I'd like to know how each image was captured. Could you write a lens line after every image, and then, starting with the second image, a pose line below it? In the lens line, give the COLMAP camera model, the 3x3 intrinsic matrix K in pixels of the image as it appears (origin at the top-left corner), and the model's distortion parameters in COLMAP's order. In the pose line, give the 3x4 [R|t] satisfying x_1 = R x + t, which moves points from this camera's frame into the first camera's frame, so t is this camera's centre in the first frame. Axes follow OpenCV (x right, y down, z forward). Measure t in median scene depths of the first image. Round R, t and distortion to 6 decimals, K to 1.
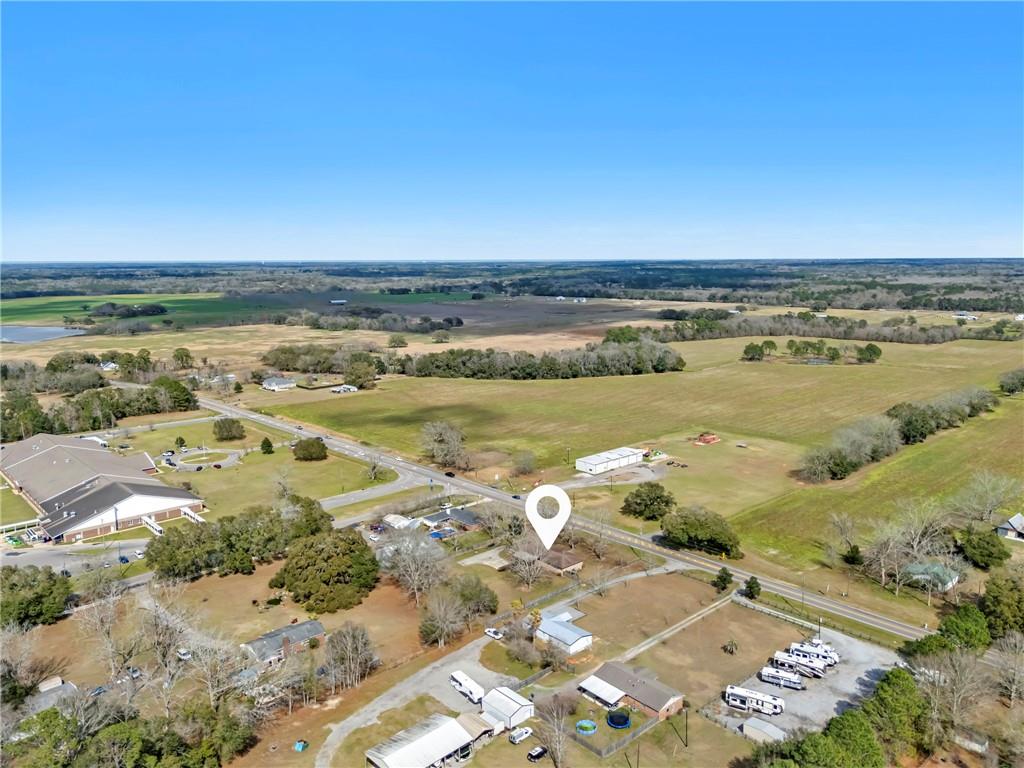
lens RADIAL K [[754.7, 0, 515.0], [0, 754.7, 387.6], [0, 0, 1]] dist [0.089990, -0.093559]
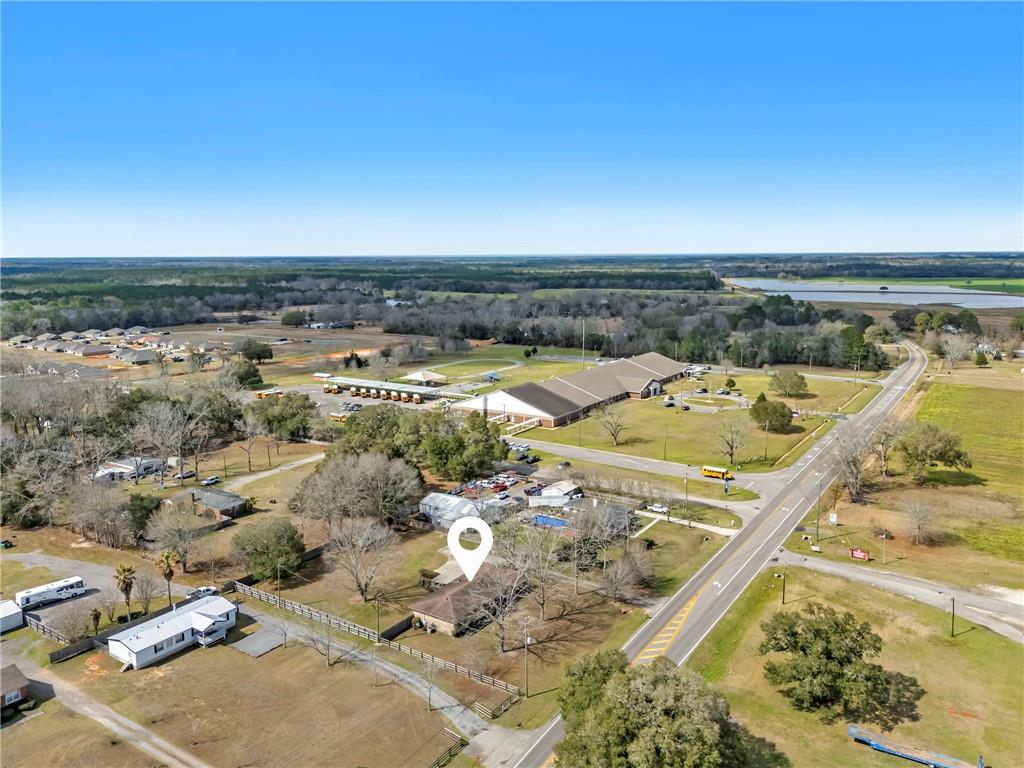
lens RADIAL K [[754.7, 0, 515.0], [0, 754.7, 387.6], [0, 0, 1]] dist [0.089990, -0.093559]
pose [[0.244186, 0.175683, -0.953682, 0.434905], [-0.161216, 0.977121, 0.138722, -0.009137], [0.956234, 0.119875, 0.266922, 0.663588]]
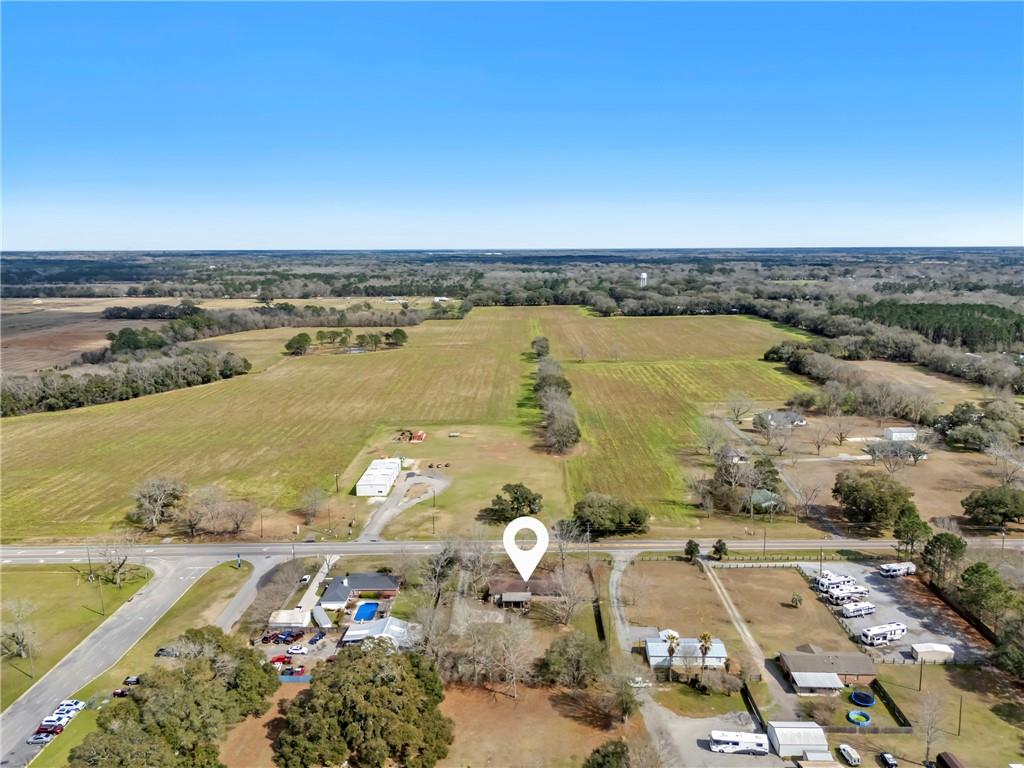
lens RADIAL K [[754.7, 0, 515.0], [0, 754.7, 387.6], [0, 0, 1]] dist [0.089990, -0.093559]
pose [[0.684460, -0.132480, 0.716912, -0.434012], [0.124208, 0.990165, 0.064389, -0.049662], [-0.718392, 0.044974, 0.694183, 0.303670]]
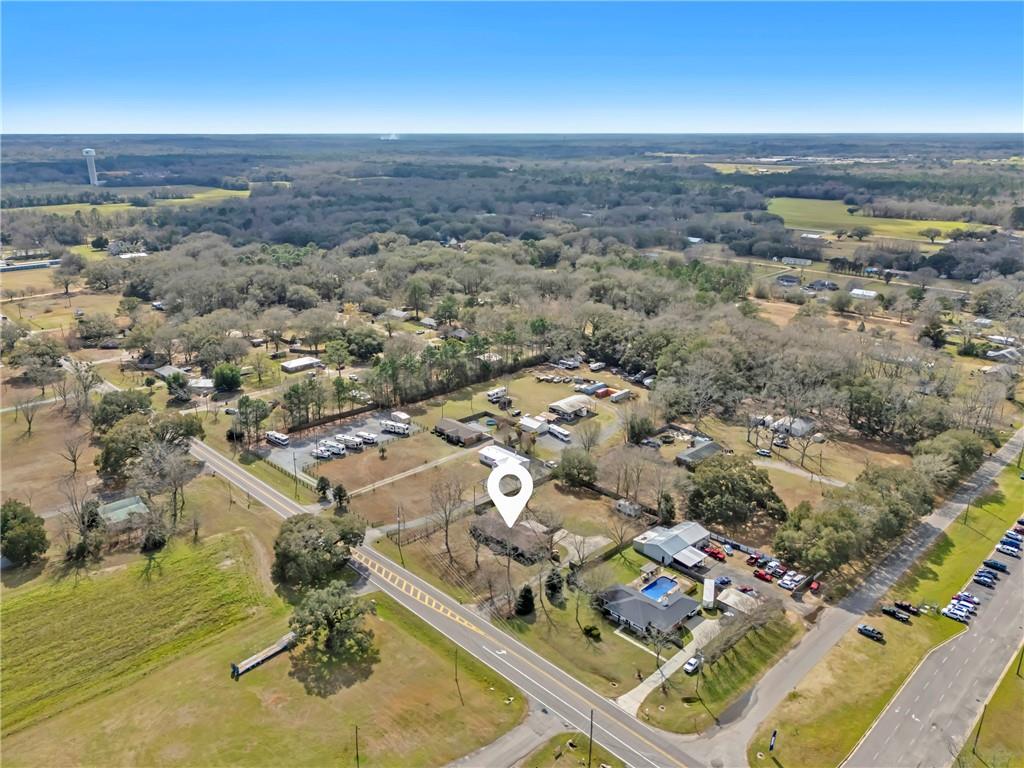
lens RADIAL K [[754.7, 0, 515.0], [0, 754.7, 387.6], [0, 0, 1]] dist [0.089990, -0.093559]
pose [[-0.999121, 0.017845, -0.037922, 0.051484], [-0.002552, 0.877239, 0.480046, -0.264329], [0.041833, 0.479721, -0.876423, 1.296636]]
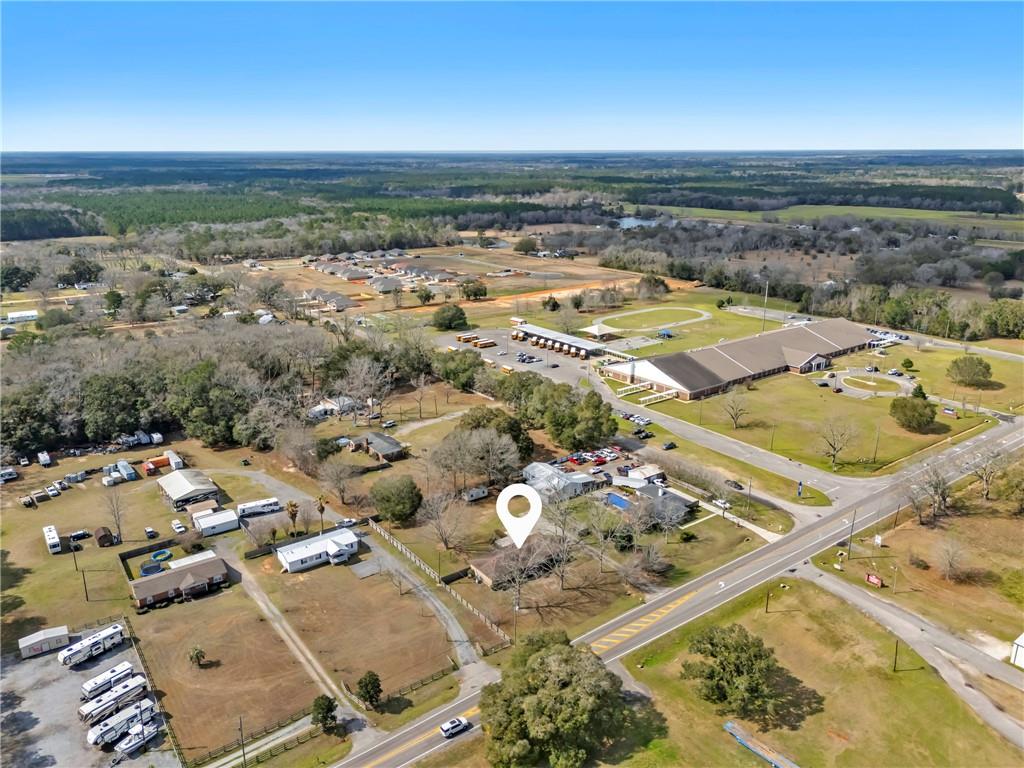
lens RADIAL K [[754.7, 0, 515.0], [0, 754.7, 387.6], [0, 0, 1]] dist [0.089990, -0.093559]
pose [[-0.097517, 0.306547, -0.946847, 0.541575], [-0.165399, 0.933159, 0.319150, -0.134833], [0.981394, 0.187730, -0.040296, 0.767113]]
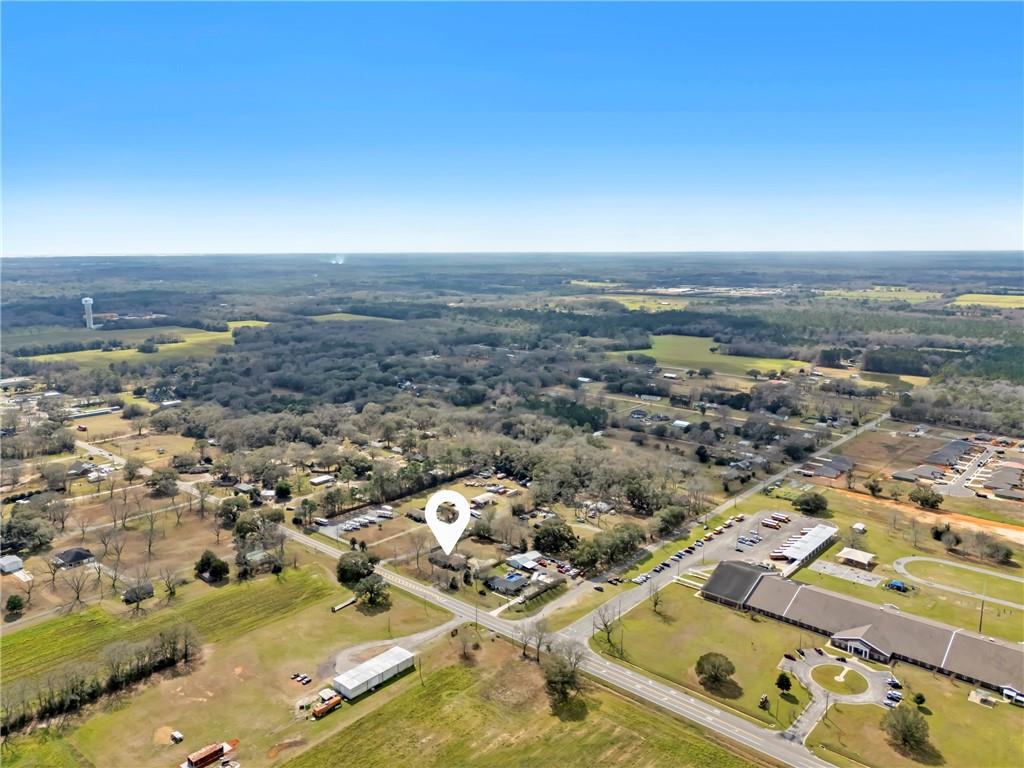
lens RADIAL K [[754.7, 0, 515.0], [0, 754.7, 387.6], [0, 0, 1]] dist [0.089990, -0.093559]
pose [[-0.993204, 0.029215, -0.112660, 0.058306], [-0.012495, 0.935621, 0.352786, -0.627567], [0.115714, 0.351796, -0.928897, 1.984156]]
